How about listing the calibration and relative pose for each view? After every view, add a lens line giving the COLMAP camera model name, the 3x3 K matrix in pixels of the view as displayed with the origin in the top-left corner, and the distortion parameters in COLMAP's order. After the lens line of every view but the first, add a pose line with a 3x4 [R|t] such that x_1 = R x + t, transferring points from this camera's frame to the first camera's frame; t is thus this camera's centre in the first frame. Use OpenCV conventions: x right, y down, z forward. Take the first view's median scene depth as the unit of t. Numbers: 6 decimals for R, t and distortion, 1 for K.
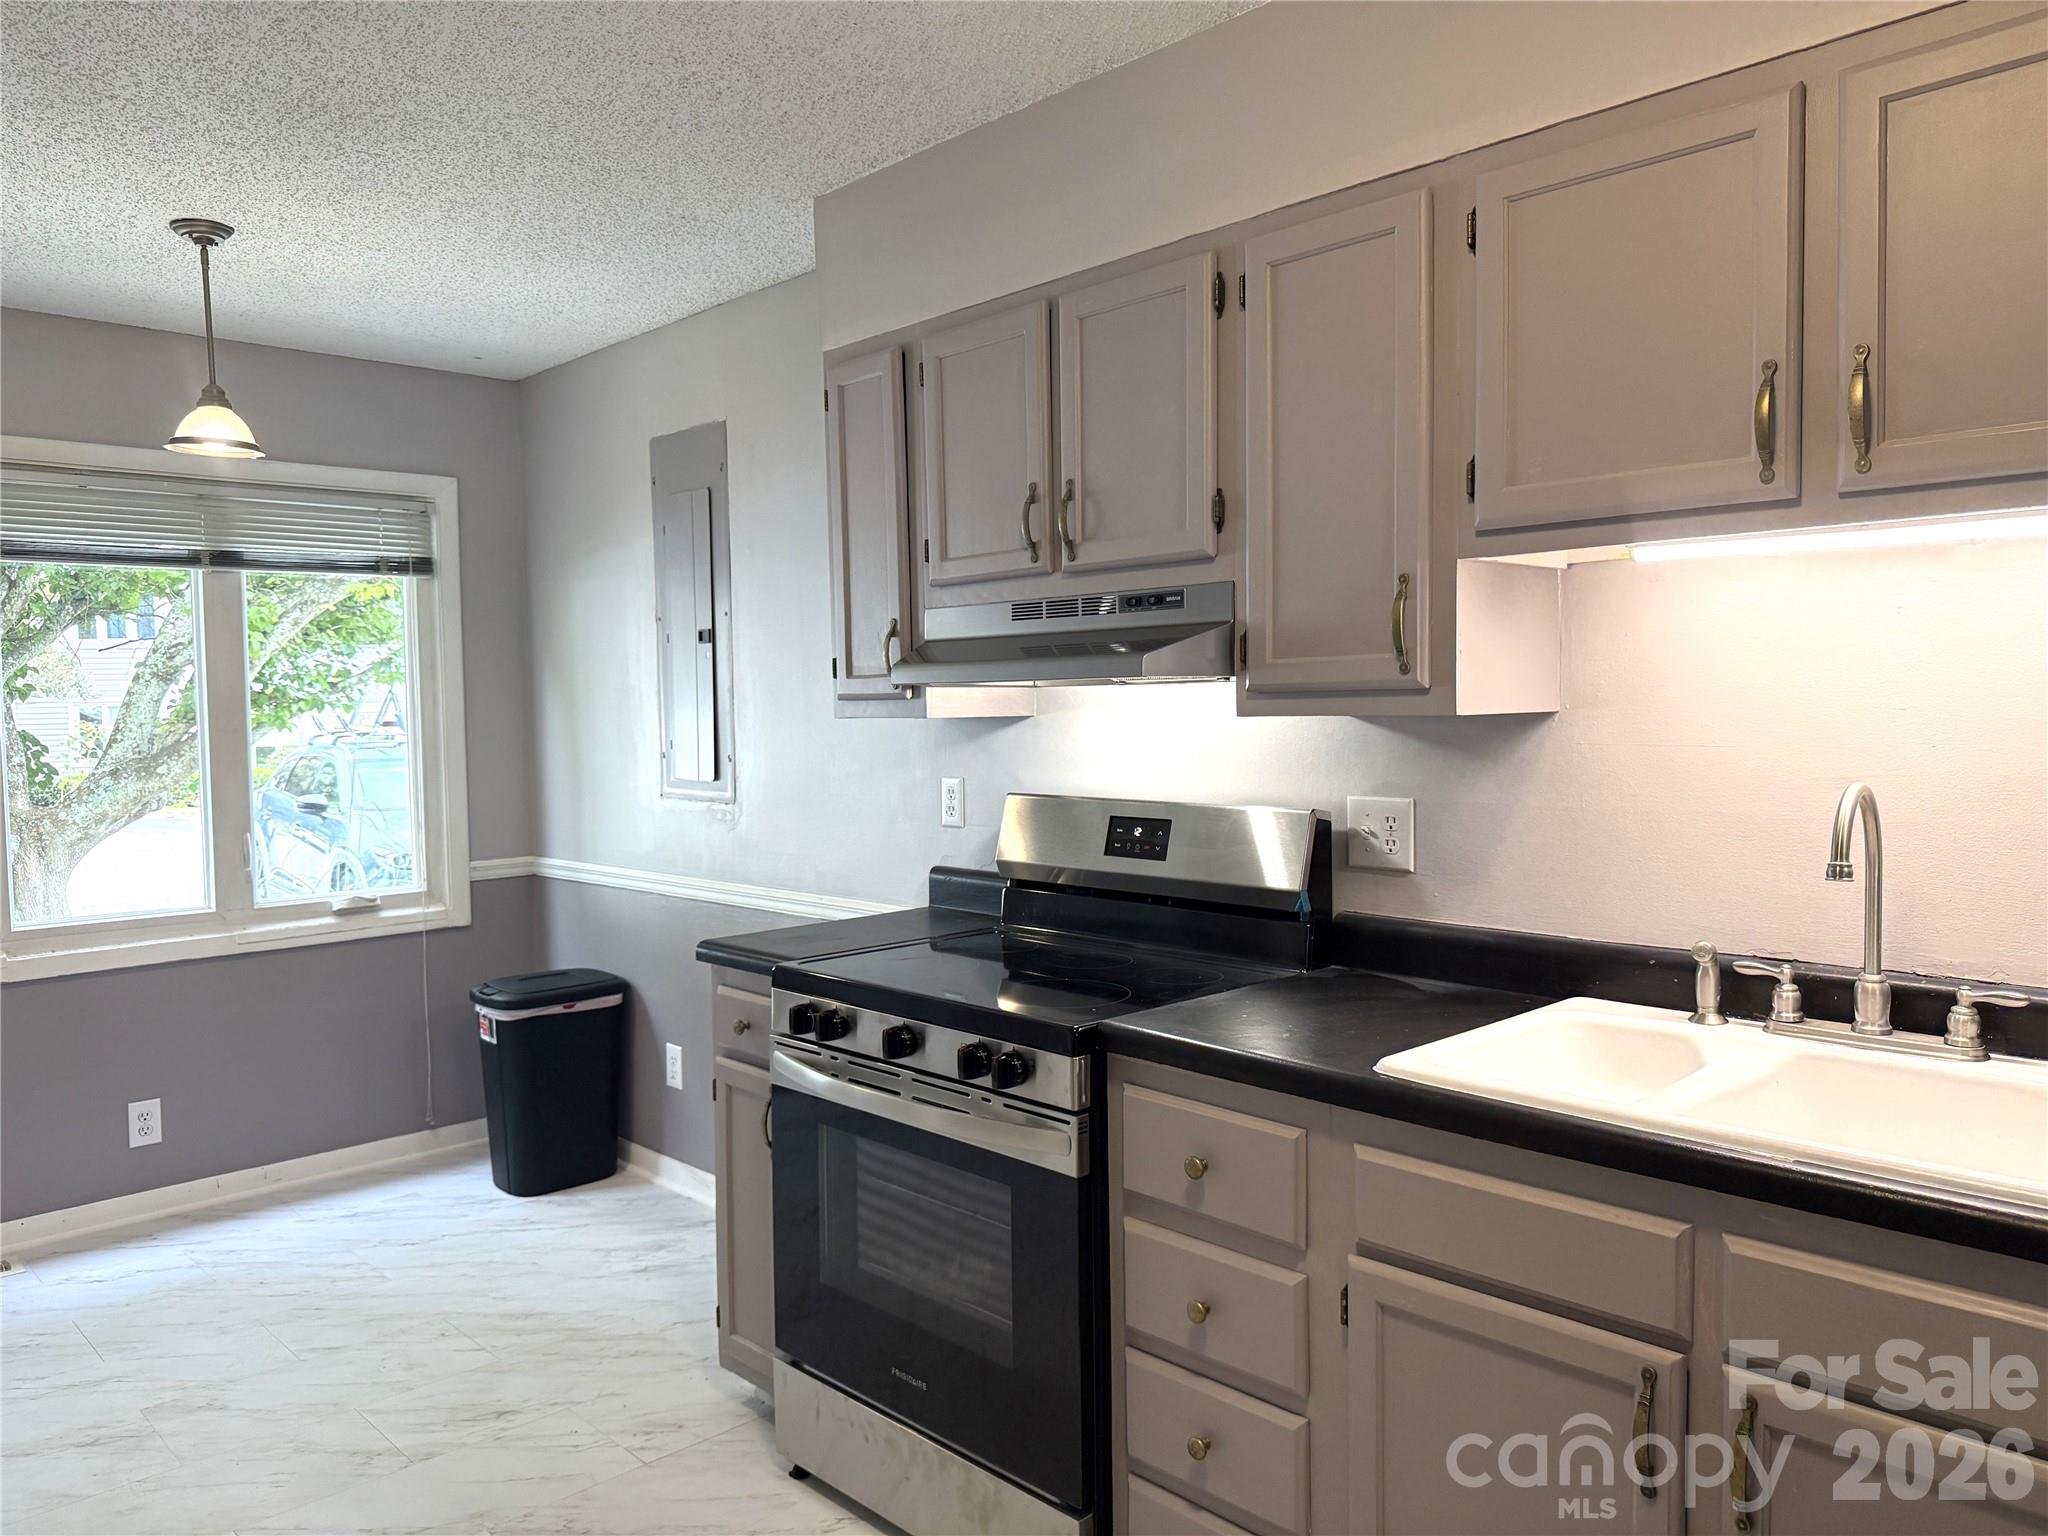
lens RADIAL K [[1448.2, 0, 1033.3], [0, 1448.2, 766.0], [0, 0, 1]] dist [0.040532, -0.029932]
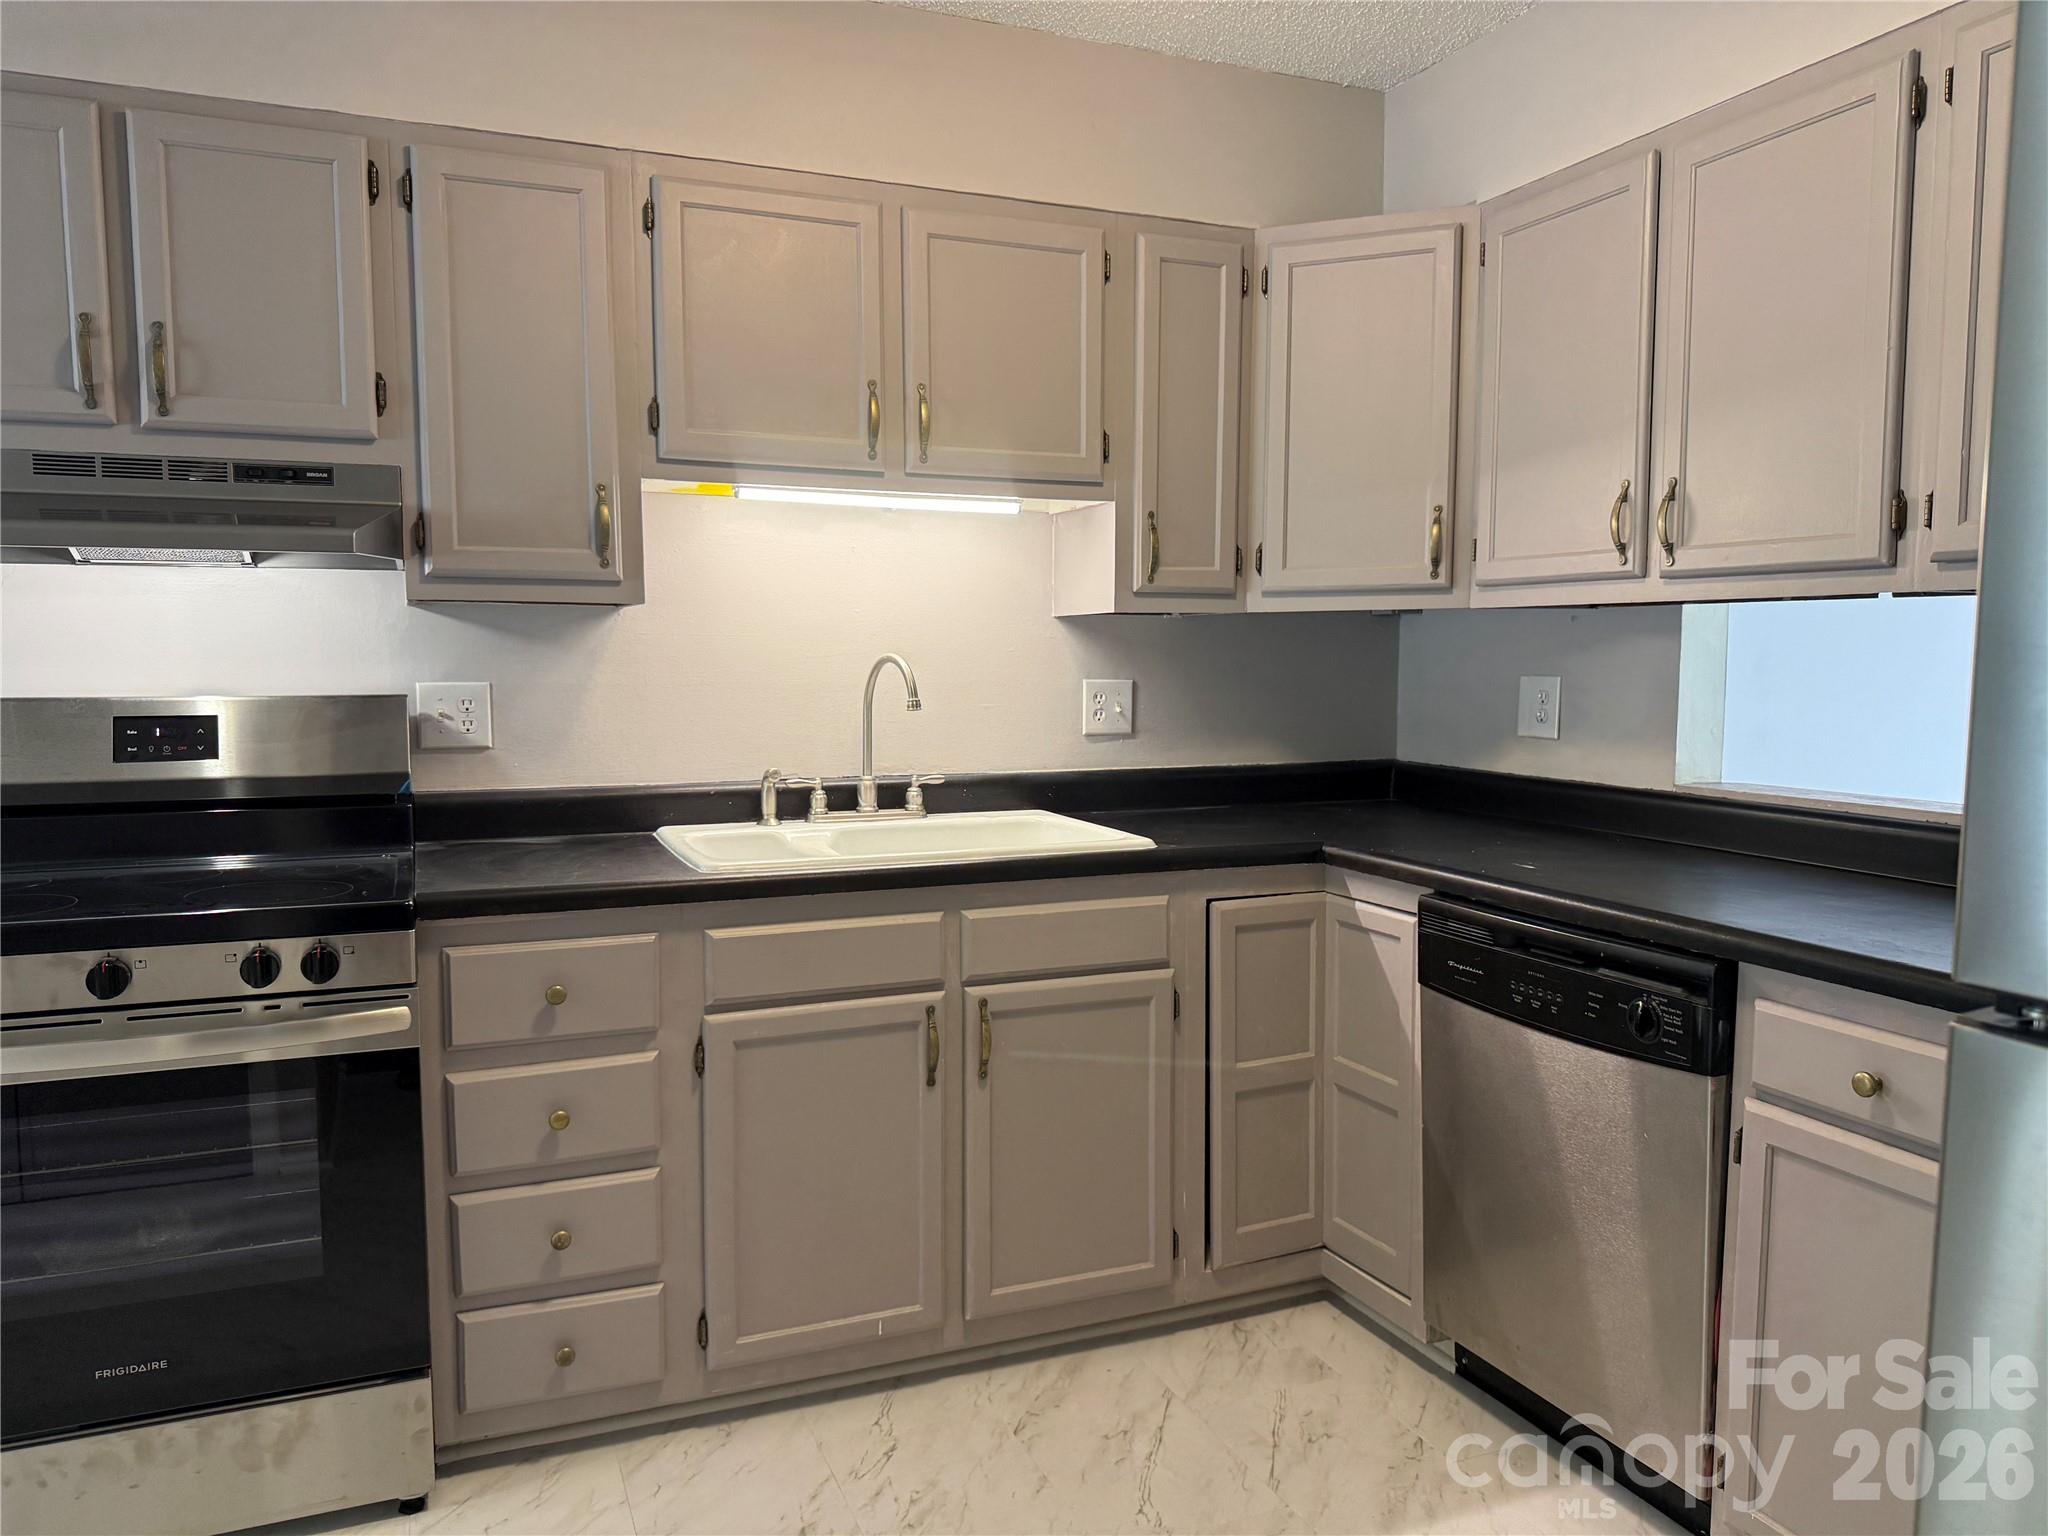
lens RADIAL K [[1448.2, 0, 1037.0], [0, 1448.2, 776.7], [0, 0, 1]] dist [0.040532, -0.029932]
pose [[0.365293, -0.066707, 0.928499, -0.681606], [0.036011, 0.997695, 0.057511, 0.049091], [-0.930196, 0.012428, 0.366854, 0.203715]]
